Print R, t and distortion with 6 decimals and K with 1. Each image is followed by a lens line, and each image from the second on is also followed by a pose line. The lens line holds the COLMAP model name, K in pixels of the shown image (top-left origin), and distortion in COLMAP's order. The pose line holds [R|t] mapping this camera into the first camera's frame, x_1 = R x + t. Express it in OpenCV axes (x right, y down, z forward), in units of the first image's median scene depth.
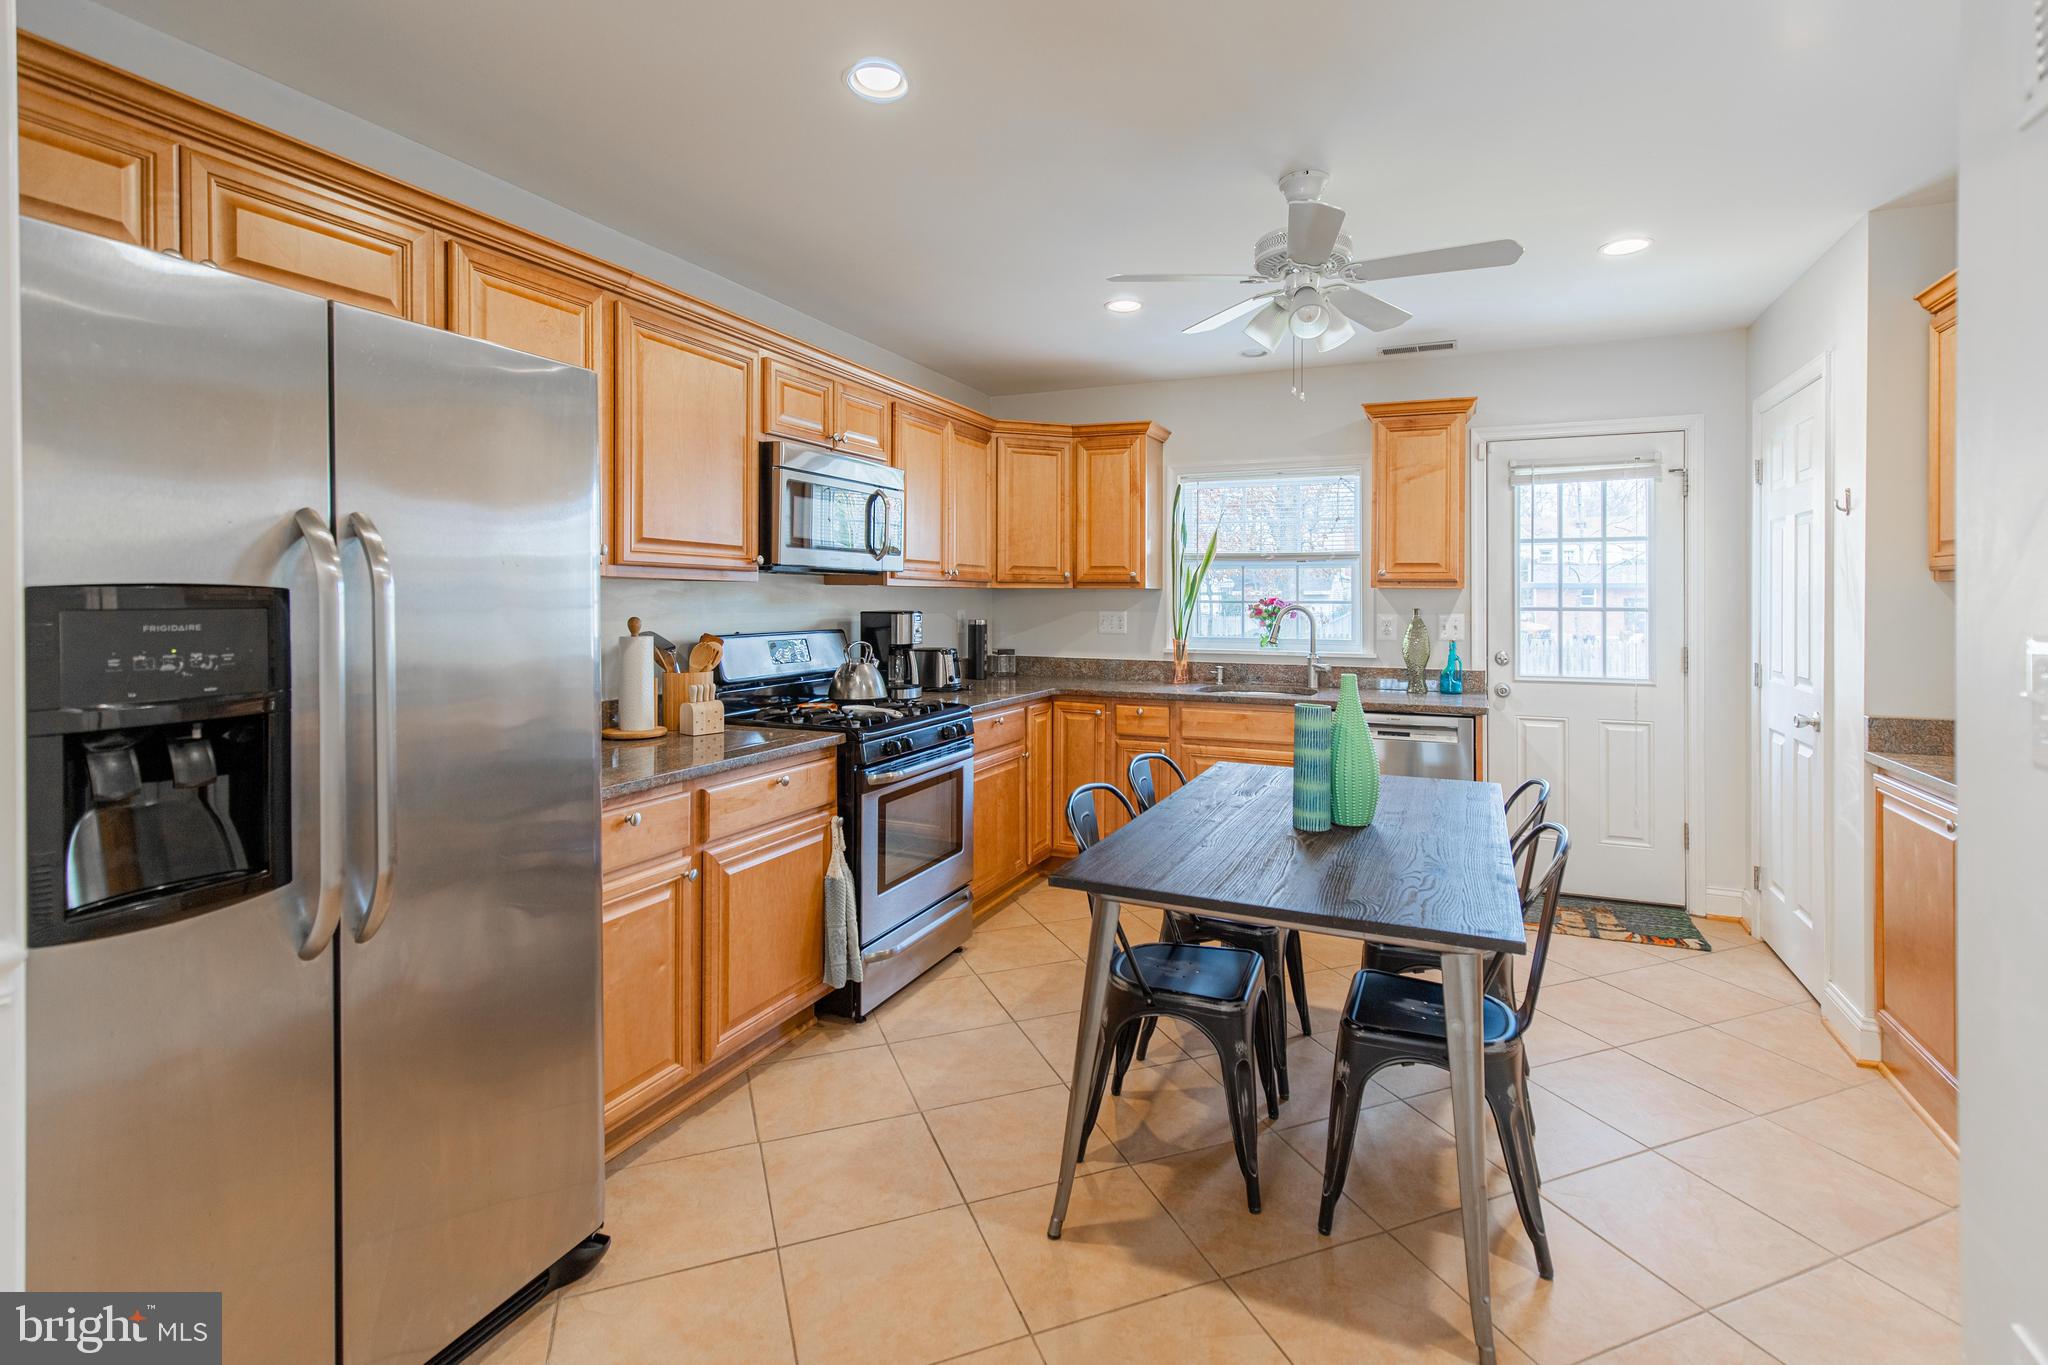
lens RADIAL K [[943.5, 0, 1076.0], [0, 943.5, 595.5], [0, 0, 1]] dist [-0.003580, 0.000973]
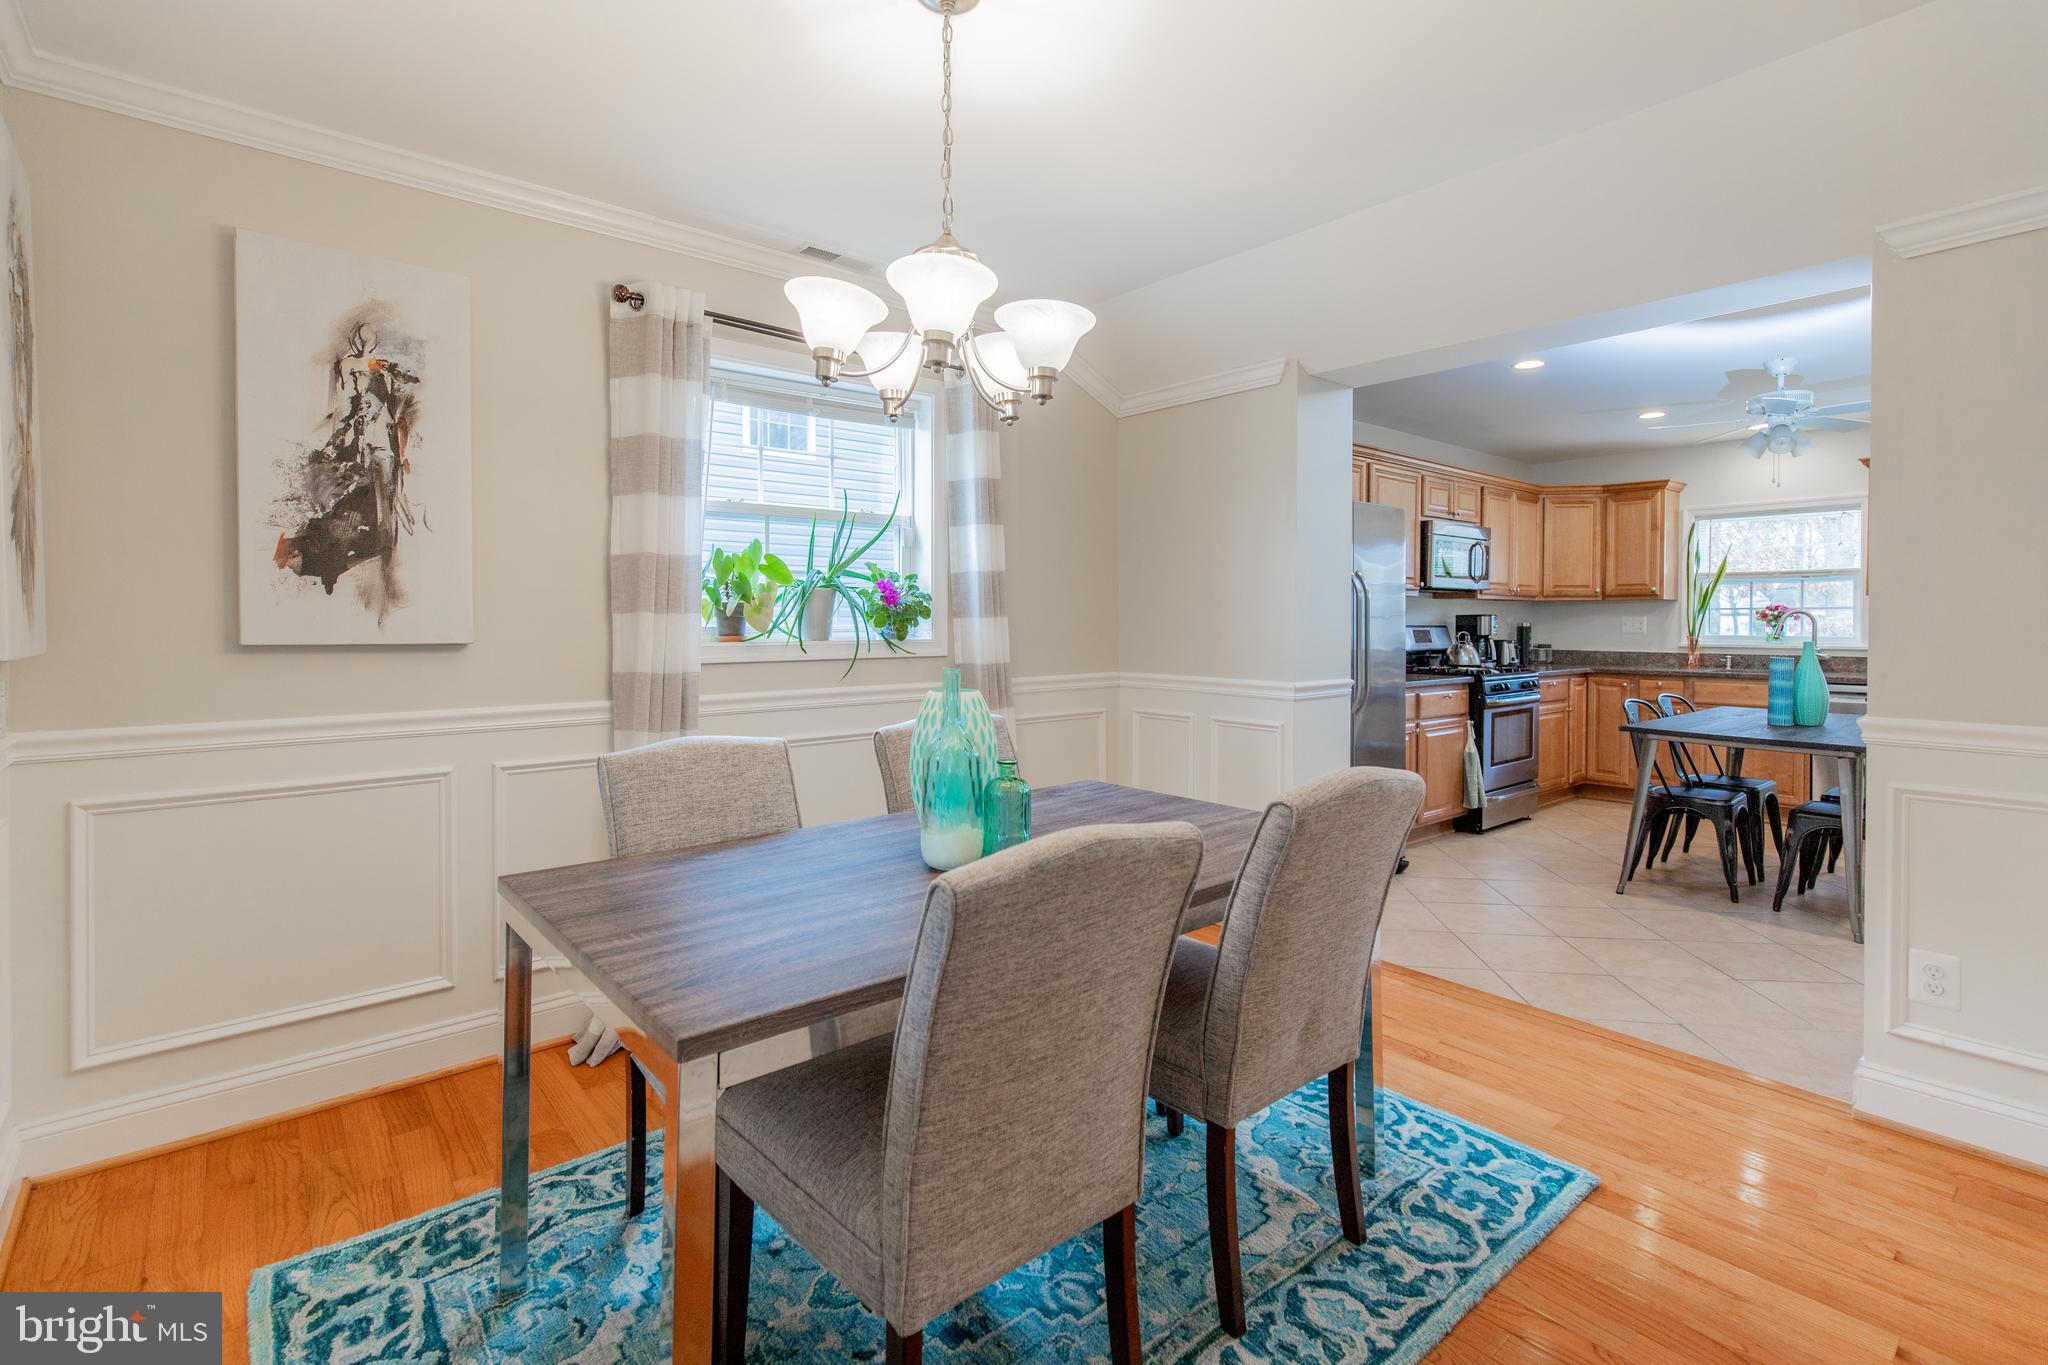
lens RADIAL K [[943.5, 0, 1026.7], [0, 943.5, 637.5], [0, 0, 1]] dist [-0.003580, 0.000973]
pose [[0.874508, 0.007629, -0.484951, -0.079565], [0.001101, 0.999842, 0.017715, 0.024724], [0.485010, -0.016026, 0.874362, -0.724614]]
